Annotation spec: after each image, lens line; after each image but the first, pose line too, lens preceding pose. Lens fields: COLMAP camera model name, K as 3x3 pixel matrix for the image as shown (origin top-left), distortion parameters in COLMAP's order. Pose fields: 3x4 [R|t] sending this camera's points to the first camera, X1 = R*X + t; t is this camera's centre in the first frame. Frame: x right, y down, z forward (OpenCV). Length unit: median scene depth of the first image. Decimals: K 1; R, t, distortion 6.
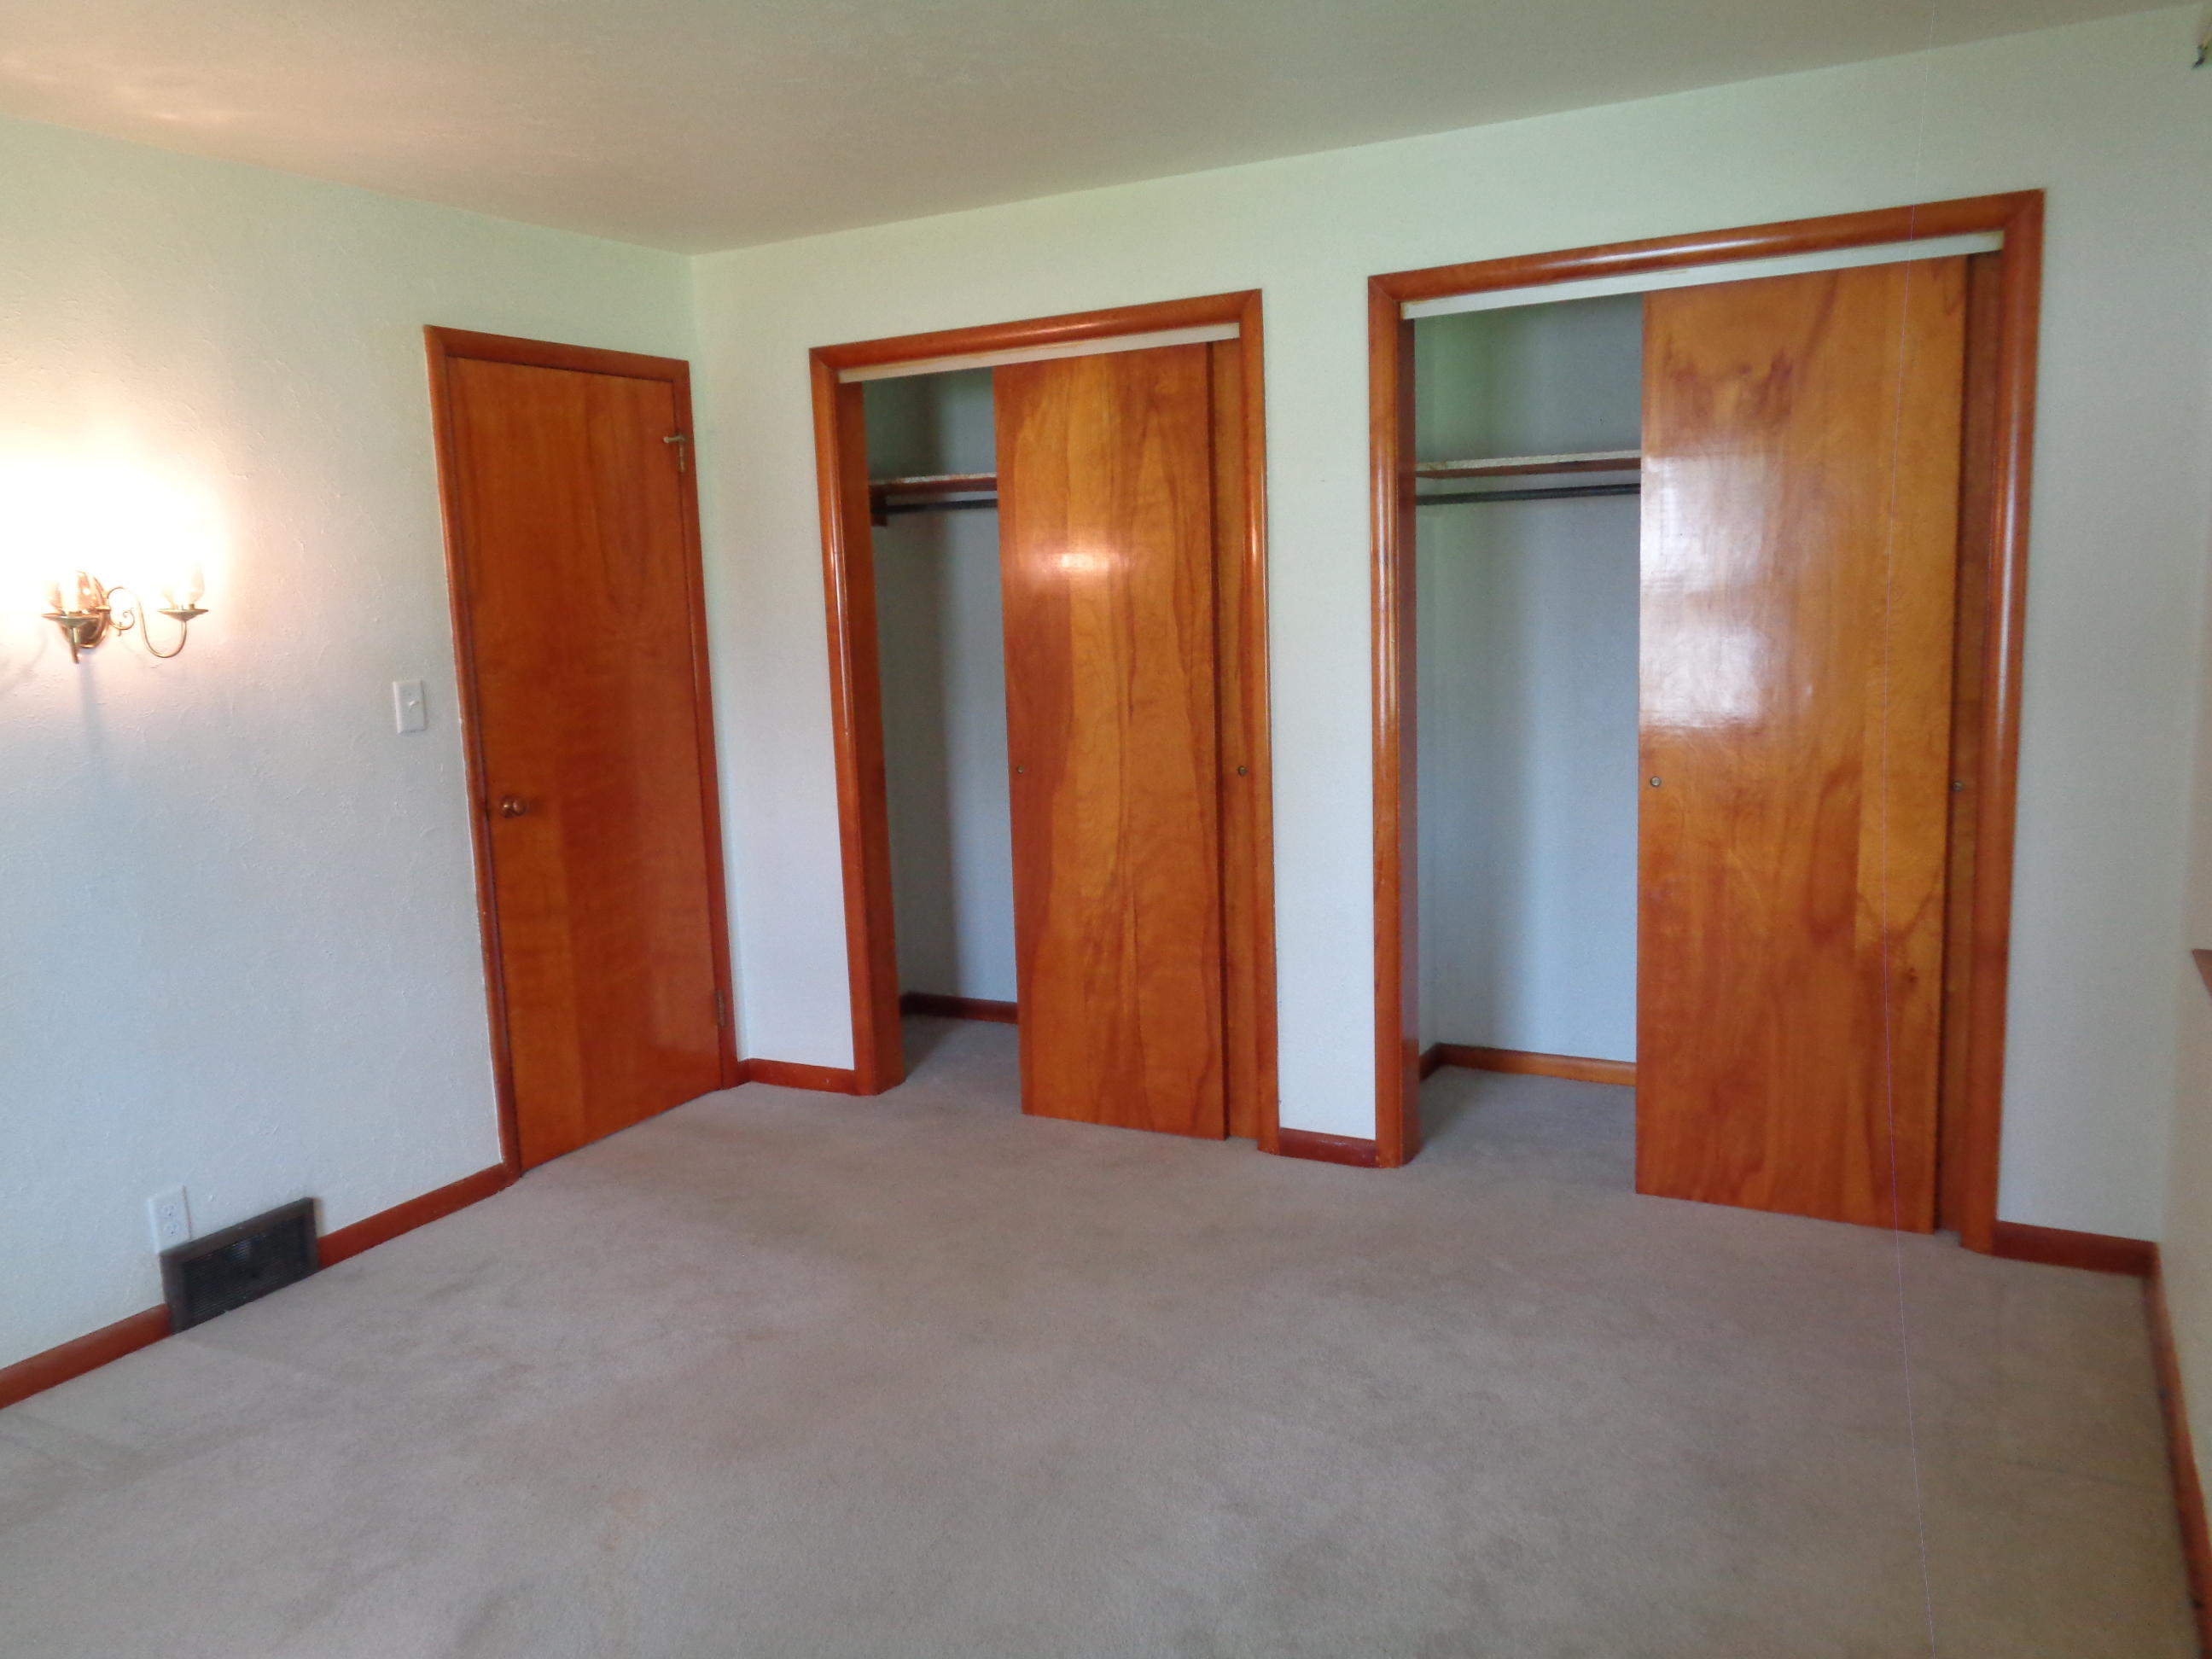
lens RADIAL K [[1696.0, 0, 1089.0], [0, 1696.0, 839.8], [0, 0, 1]] dist [0.027629, 0.004374]
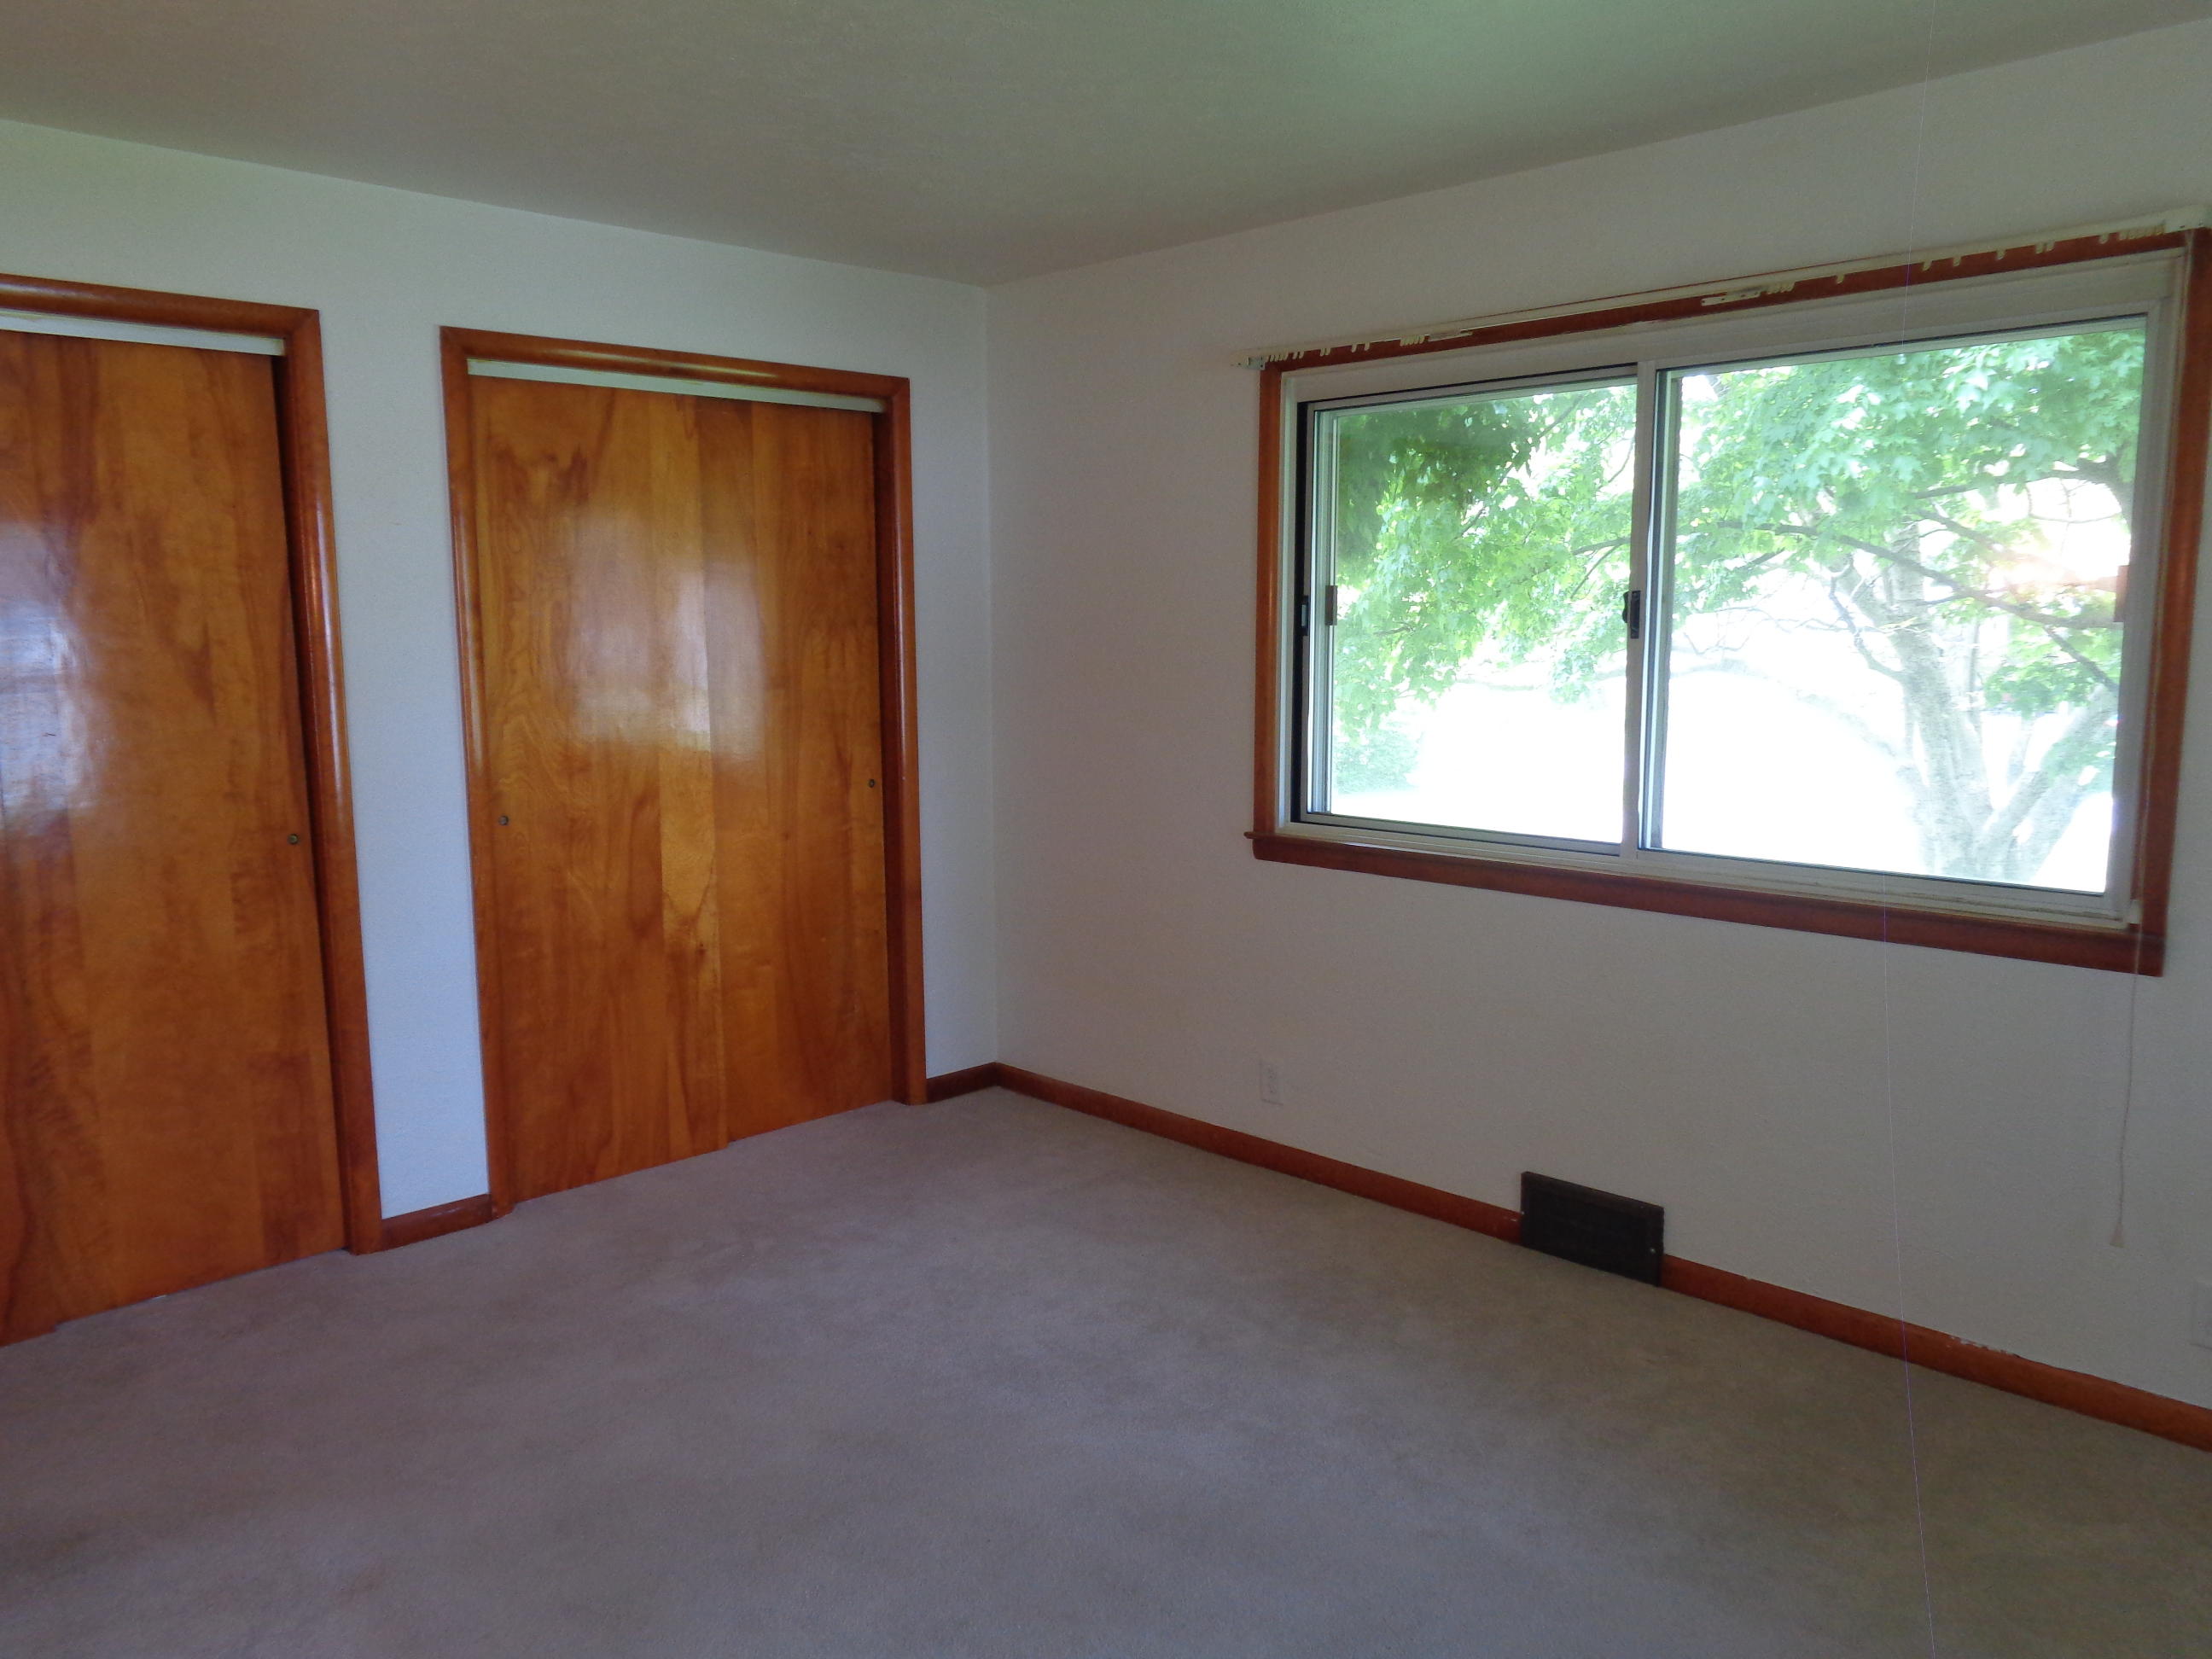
lens RADIAL K [[1696.0, 0, 1085.0], [0, 1696.0, 838.3], [0, 0, 1]] dist [0.027629, 0.004374]
pose [[0.295772, -0.091891, 0.950829, -0.631339], [0.147176, 0.987861, 0.049688, -0.023406], [-0.943853, 0.125243, 0.305706, 0.331235]]
